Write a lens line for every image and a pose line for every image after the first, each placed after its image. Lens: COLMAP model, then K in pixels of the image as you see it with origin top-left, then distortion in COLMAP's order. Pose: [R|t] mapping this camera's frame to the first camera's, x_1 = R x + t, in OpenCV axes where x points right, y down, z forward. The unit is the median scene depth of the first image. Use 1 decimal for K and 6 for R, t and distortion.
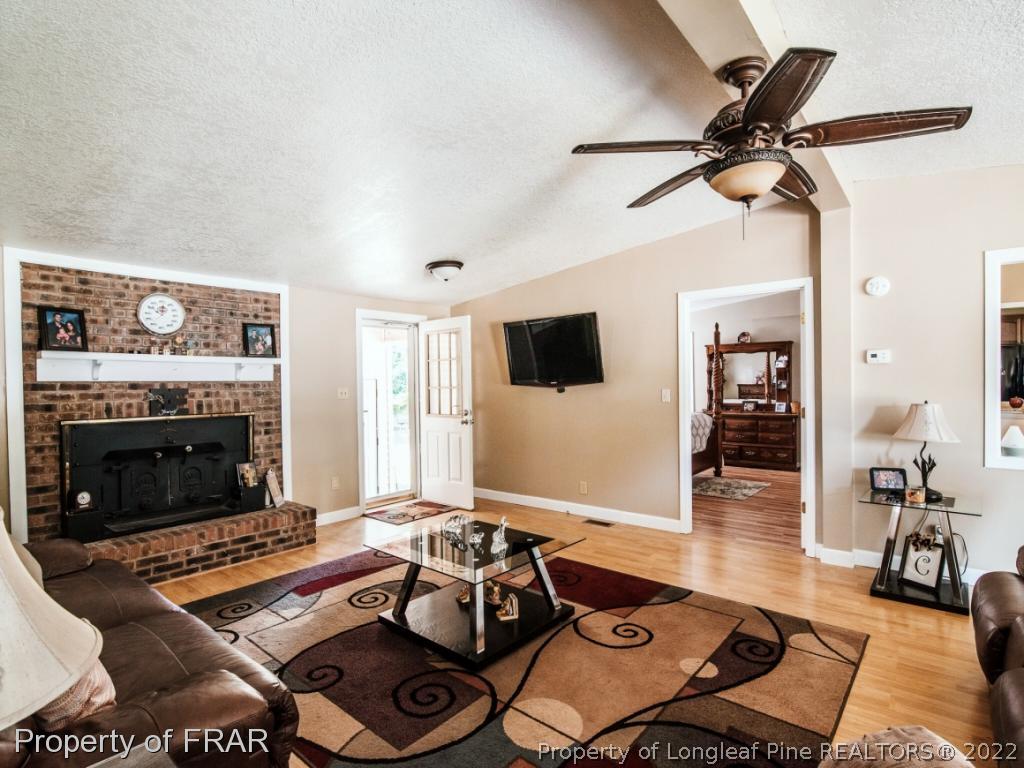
lens RADIAL K [[533.2, 0, 492.9], [0, 533.2, 388.2], [0, 0, 1]] dist [-0.016397, -0.000231]
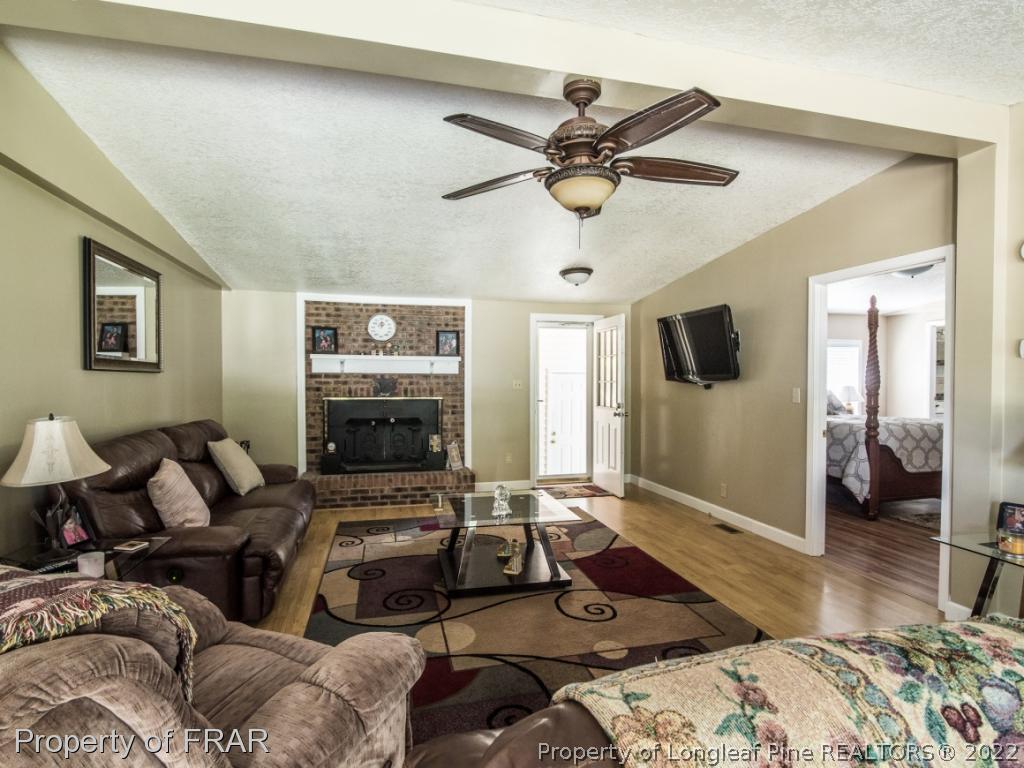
lens RADIAL K [[521.0, 0, 489.5], [0, 521.0, 387.7], [0, 0, 1]] dist [-0.014517, 0.001252]
pose [[0.808128, 0.025779, -0.588443, 0.468184], [-0.018773, 0.999661, 0.018013, -0.005050], [0.588708, -0.003511, 0.808338, 0.013051]]
